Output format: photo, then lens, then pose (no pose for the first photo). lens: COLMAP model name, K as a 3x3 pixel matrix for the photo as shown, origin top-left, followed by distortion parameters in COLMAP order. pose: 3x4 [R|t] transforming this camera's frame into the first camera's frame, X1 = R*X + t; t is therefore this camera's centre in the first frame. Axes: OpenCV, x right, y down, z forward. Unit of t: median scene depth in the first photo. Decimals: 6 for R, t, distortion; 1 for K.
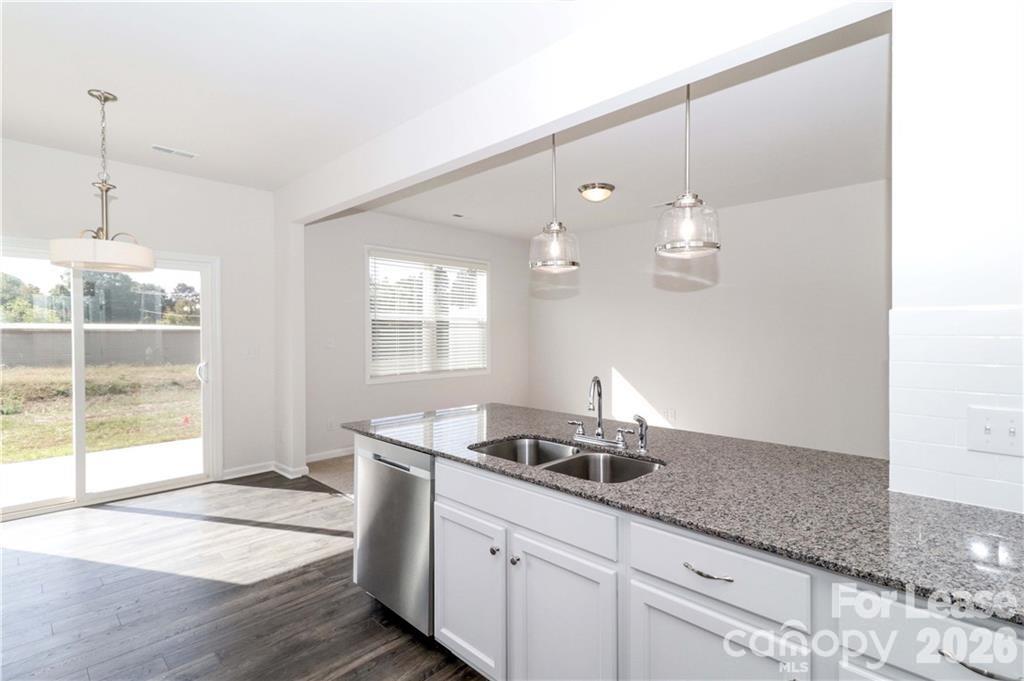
lens RADIAL K [[524.3, 0, 512.0], [0, 524.3, 340.5], [0, 0, 1]] dist [-0.000376, -0.000155]
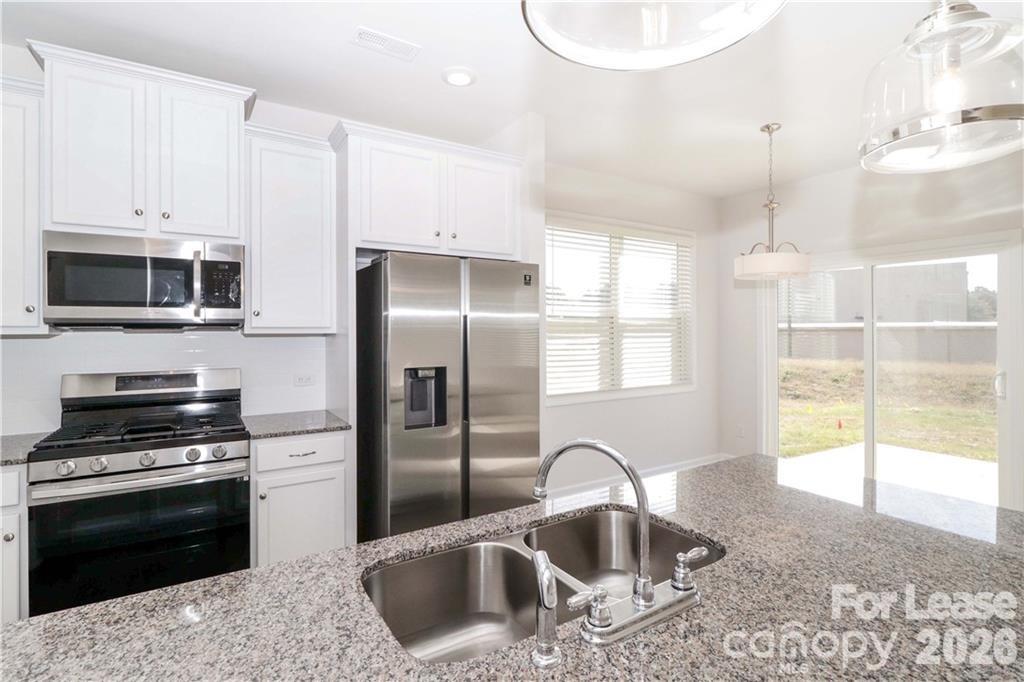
lens RADIAL K [[467.6, 0, 512.0], [0, 467.6, 341.0], [0, 0, 1]] dist [-0.001777, -0.000264]
pose [[-0.222763, 0.023554, -0.974588, 0.708288], [-0.002059, 0.999694, 0.024631, -0.038215], [0.974870, 0.007494, -0.222647, 1.267767]]
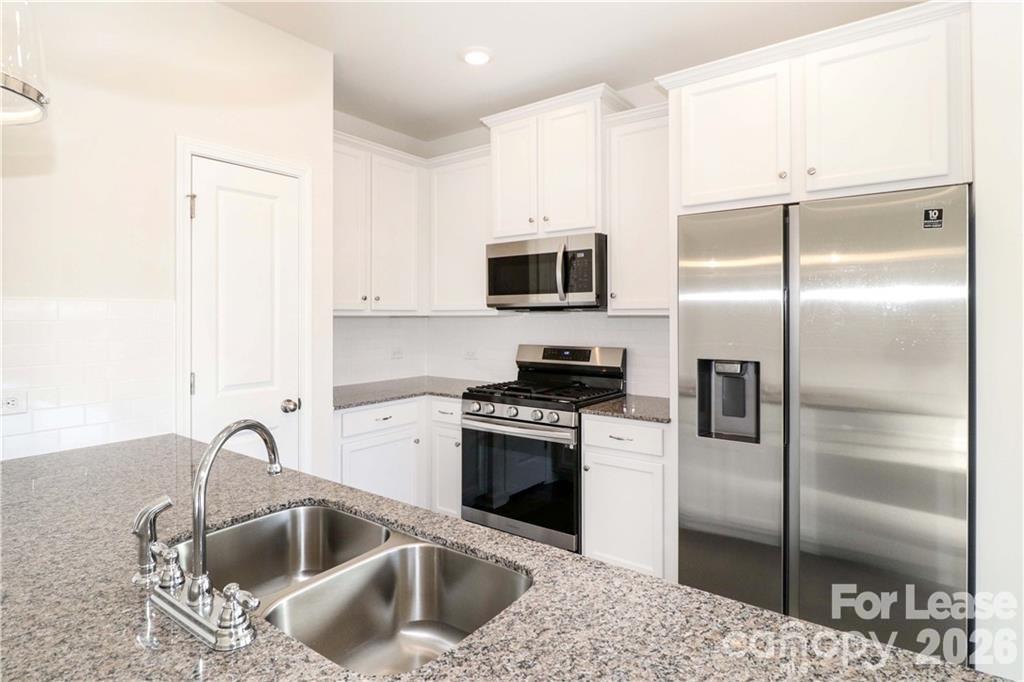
lens RADIAL K [[522.0, 0, 509.3], [0, 522.0, 317.6], [0, 0, 1]] dist [-0.000861, -0.000271]
pose [[-0.982792, 0.011240, -0.184371, 0.012316], [0.009006, 0.999876, 0.012955, -0.039536], [0.184494, 0.011072, -0.982771, 1.851192]]
